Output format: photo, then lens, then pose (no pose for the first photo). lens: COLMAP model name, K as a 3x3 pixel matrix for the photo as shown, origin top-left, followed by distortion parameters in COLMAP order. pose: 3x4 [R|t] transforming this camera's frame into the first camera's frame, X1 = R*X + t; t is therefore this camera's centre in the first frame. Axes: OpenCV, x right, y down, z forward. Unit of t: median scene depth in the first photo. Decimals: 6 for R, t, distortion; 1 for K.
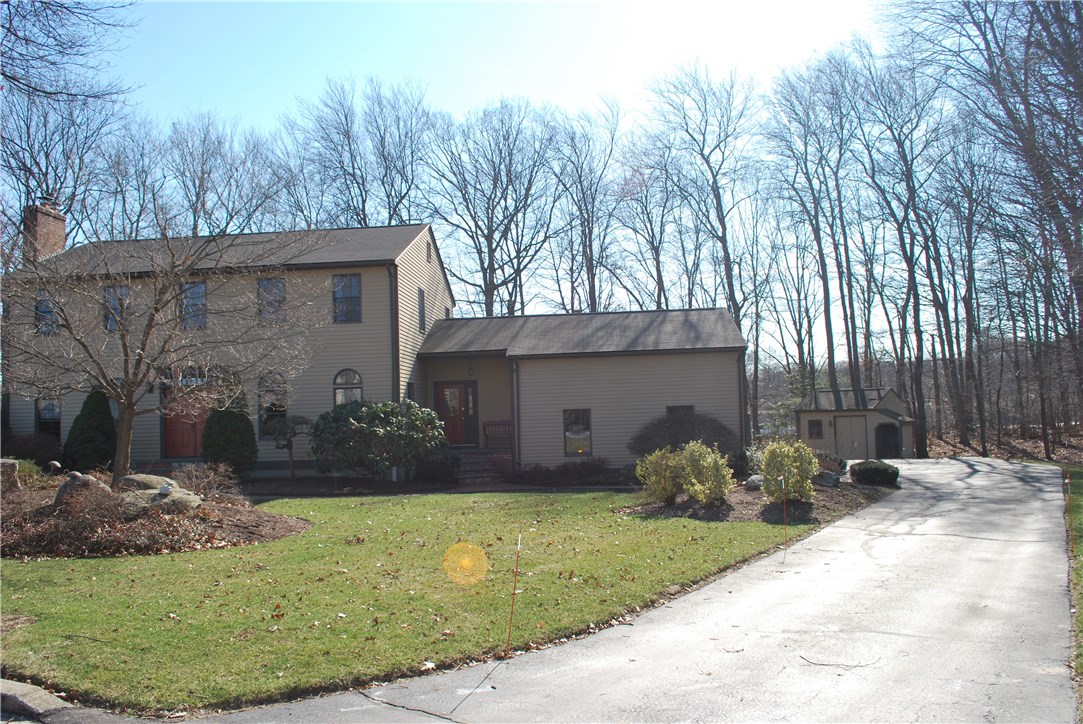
lens RADIAL K [[856.9, 0, 541.5], [0, 856.9, 362.0], [0, 0, 1]] dist [-0.076239, 0.006052]
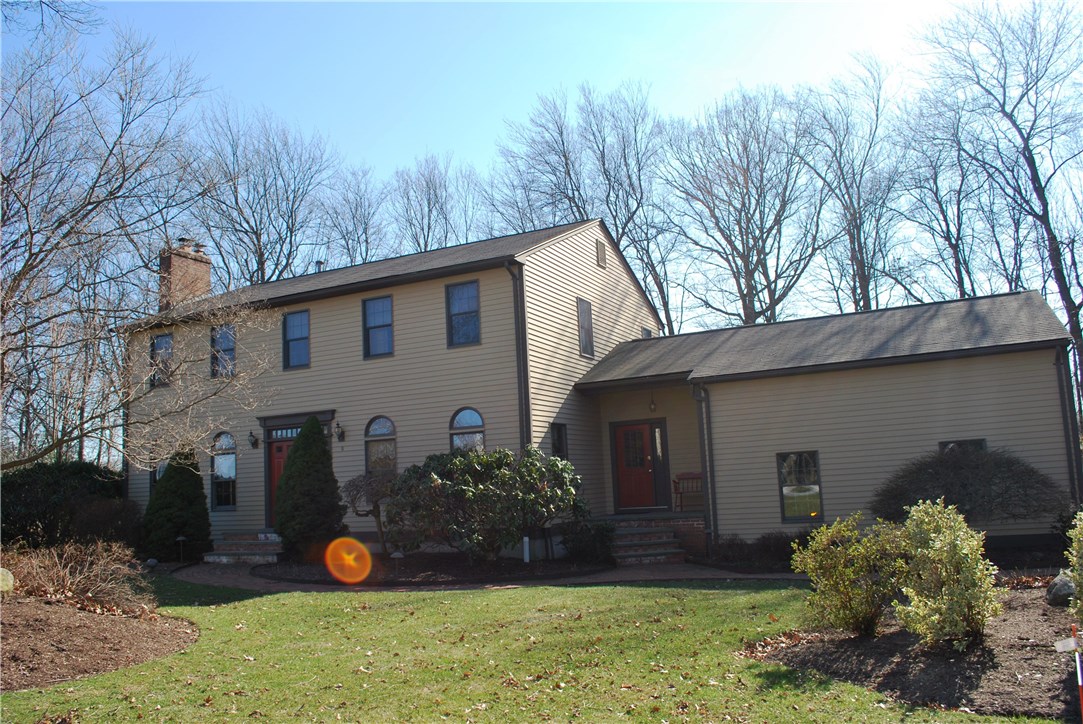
lens RADIAL K [[856.9, 0, 541.5], [0, 856.9, 362.0], [0, 0, 1]] dist [-0.076239, 0.006052]
pose [[0.930566, -0.068193, -0.359718, 0.093959], [0.044167, 0.996235, -0.074601, 0.024182], [0.363451, 0.053533, 0.930074, 0.286311]]
